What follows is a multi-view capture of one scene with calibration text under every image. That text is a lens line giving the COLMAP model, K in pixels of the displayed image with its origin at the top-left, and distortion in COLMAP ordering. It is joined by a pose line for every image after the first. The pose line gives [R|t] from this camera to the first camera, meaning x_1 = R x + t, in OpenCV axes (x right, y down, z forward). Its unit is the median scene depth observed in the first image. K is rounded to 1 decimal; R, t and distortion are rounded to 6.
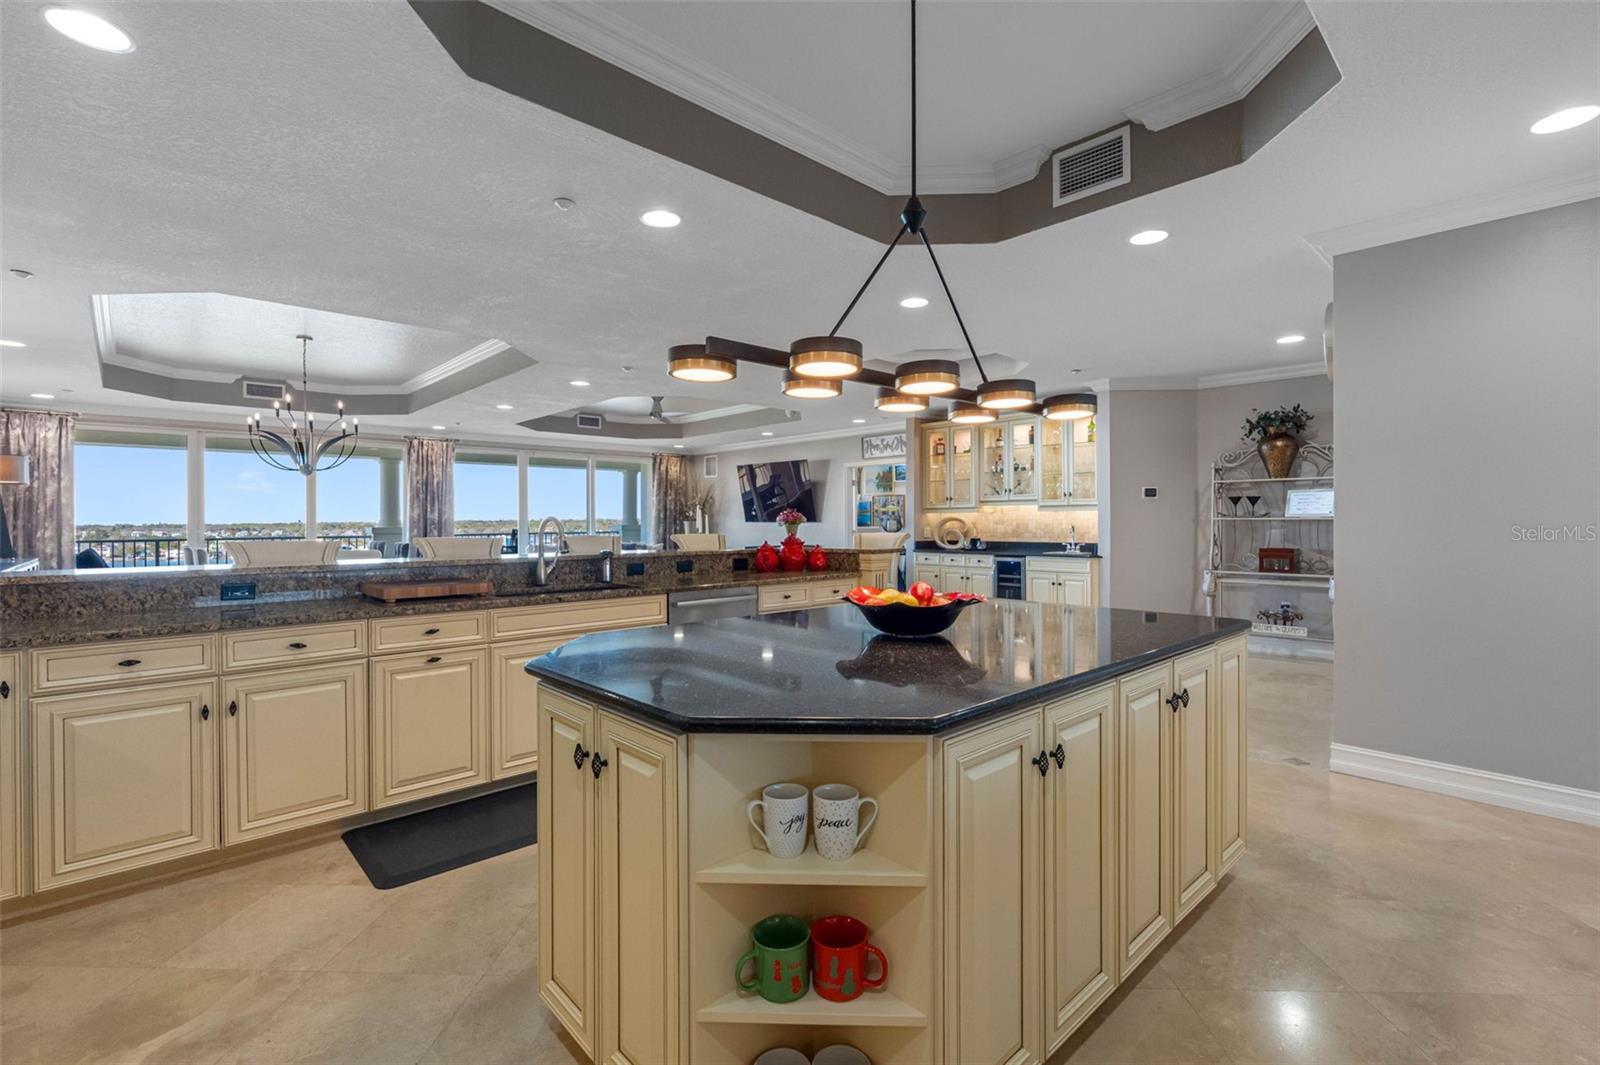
lens RADIAL K [[717.4, 0, 801.6], [0, 717.4, 520.0], [0, 0, 1]] dist [-0.008871, 0.000269]
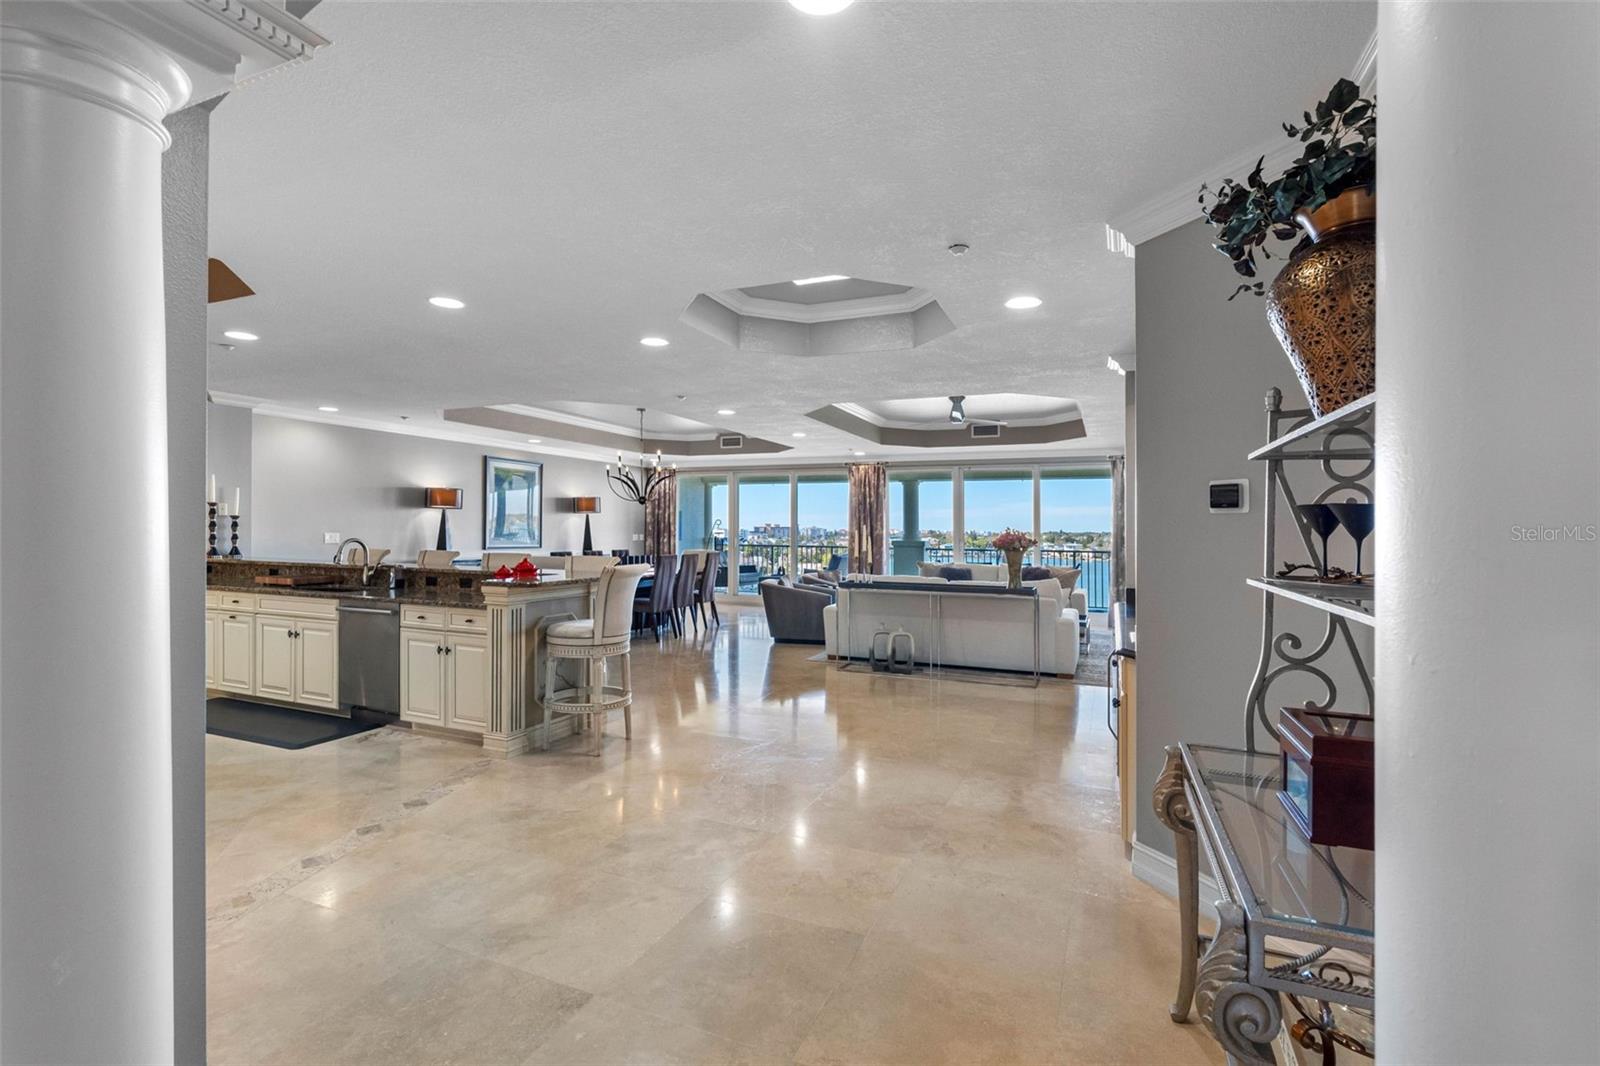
lens RADIAL K [[712.4, 0, 808.3], [0, 712.4, 533.1], [0, 0, 1]] dist [-0.003856, -0.000215]
pose [[0.398145, 0.011081, -0.917255, 0.612581], [-0.018411, 0.999822, 0.004087, -0.013187], [0.917138, 0.015261, 0.398279, 0.626683]]
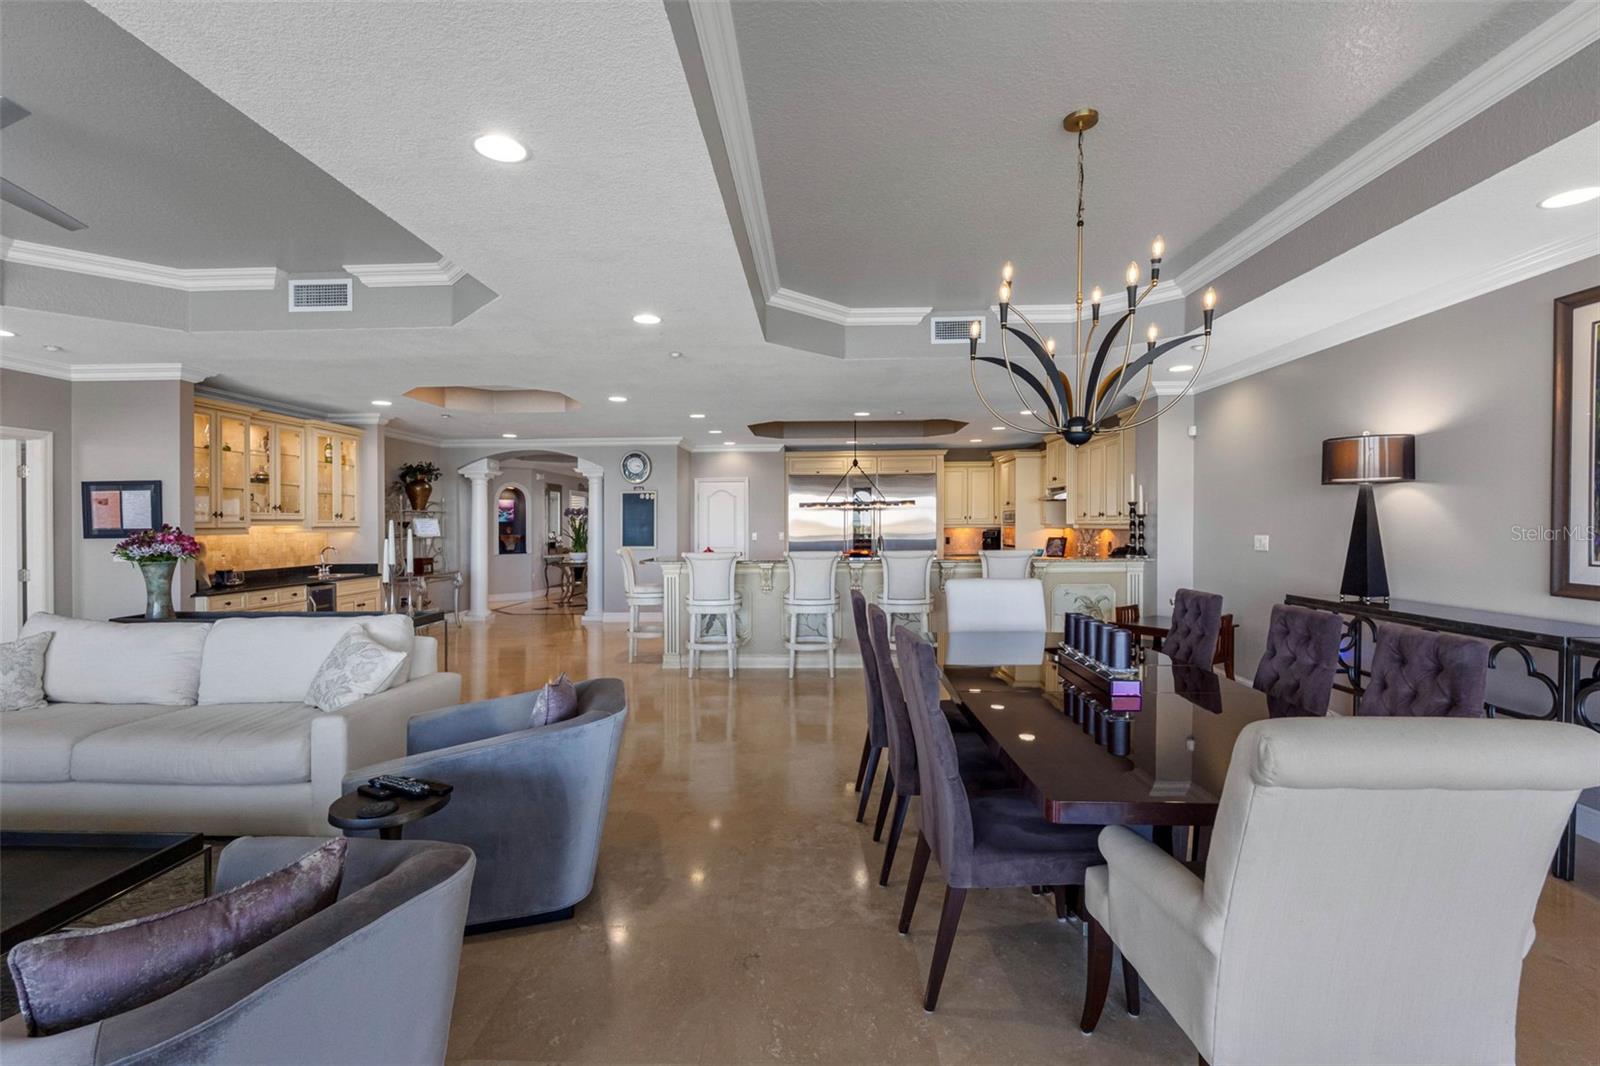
lens RADIAL K [[717.4, 0, 791.6], [0, 717.4, 531.0], [0, 0, 1]] dist [-0.008871, 0.000269]
pose [[-0.683107, -0.001390, 0.730317, -0.697192], [0.014735, 0.999768, 0.015685, -0.017584], [-0.730170, 0.021476, -0.682928, 1.154033]]
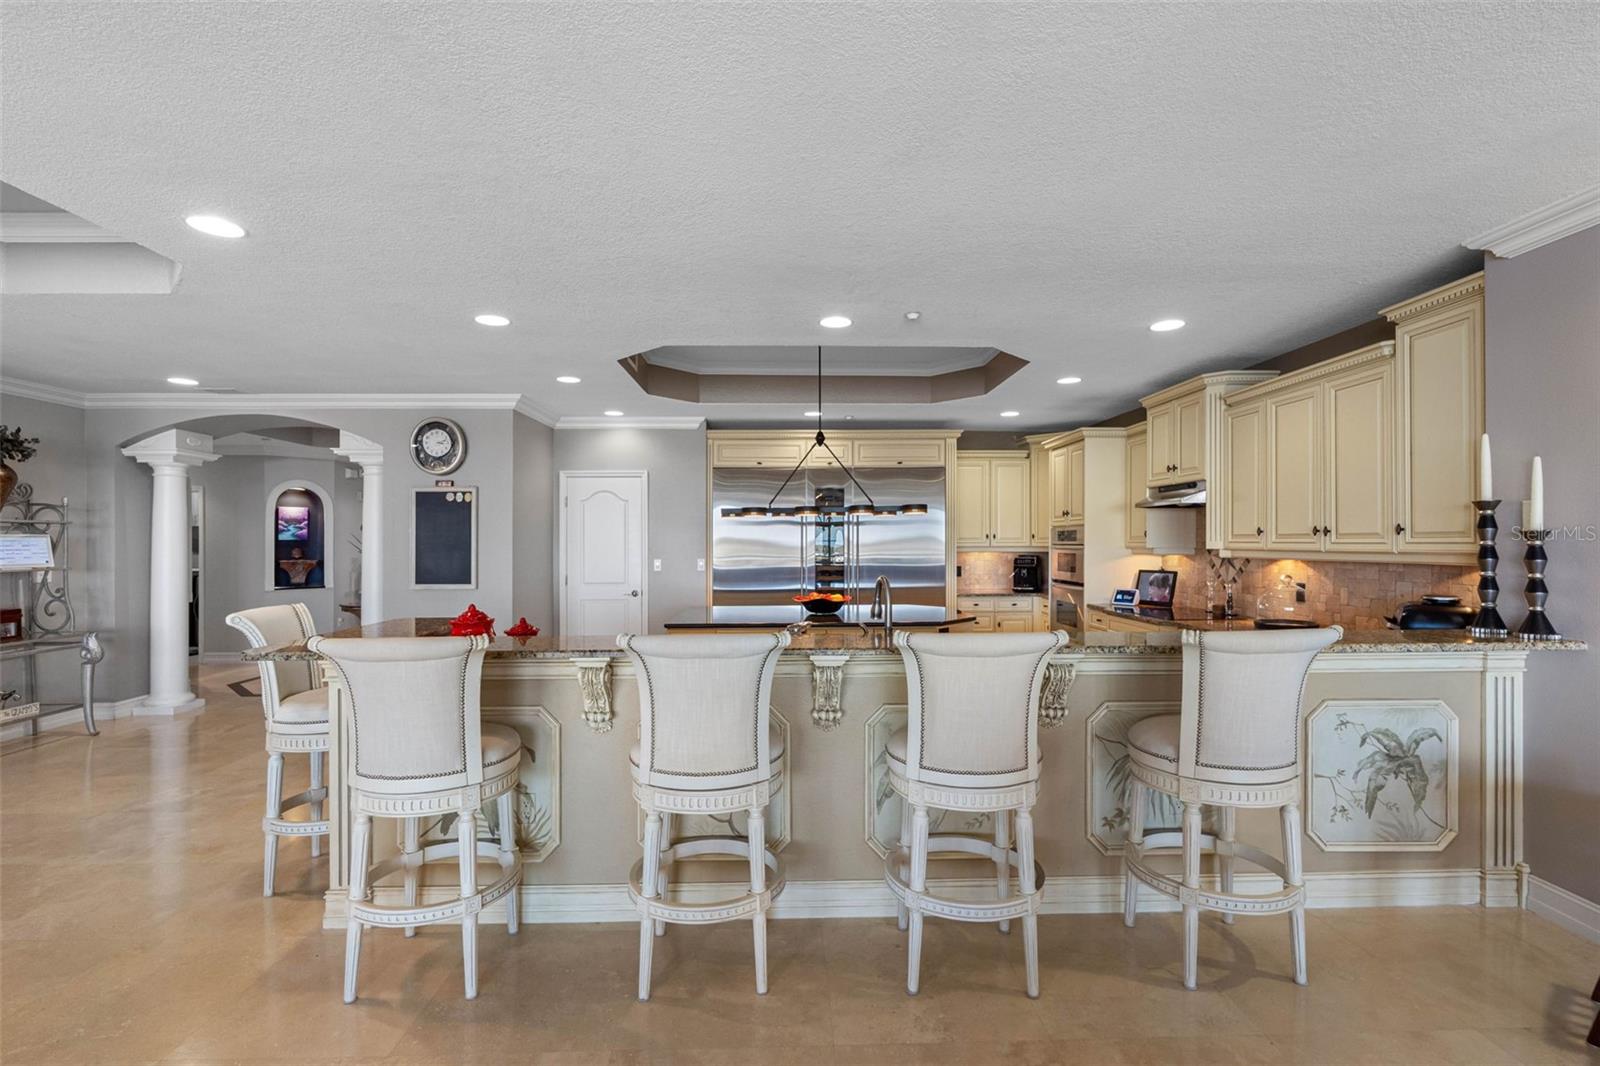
lens RADIAL K [[717.4, 0, 807.0], [0, 717.4, 543.6], [0, 0, 1]] dist [-0.008871, 0.000269]
pose [[-0.738331, 0.002094, 0.674436, -0.365203], [0.010527, 0.999909, 0.008421, -0.017925], [-0.674357, 0.013317, -0.738285, 0.791159]]
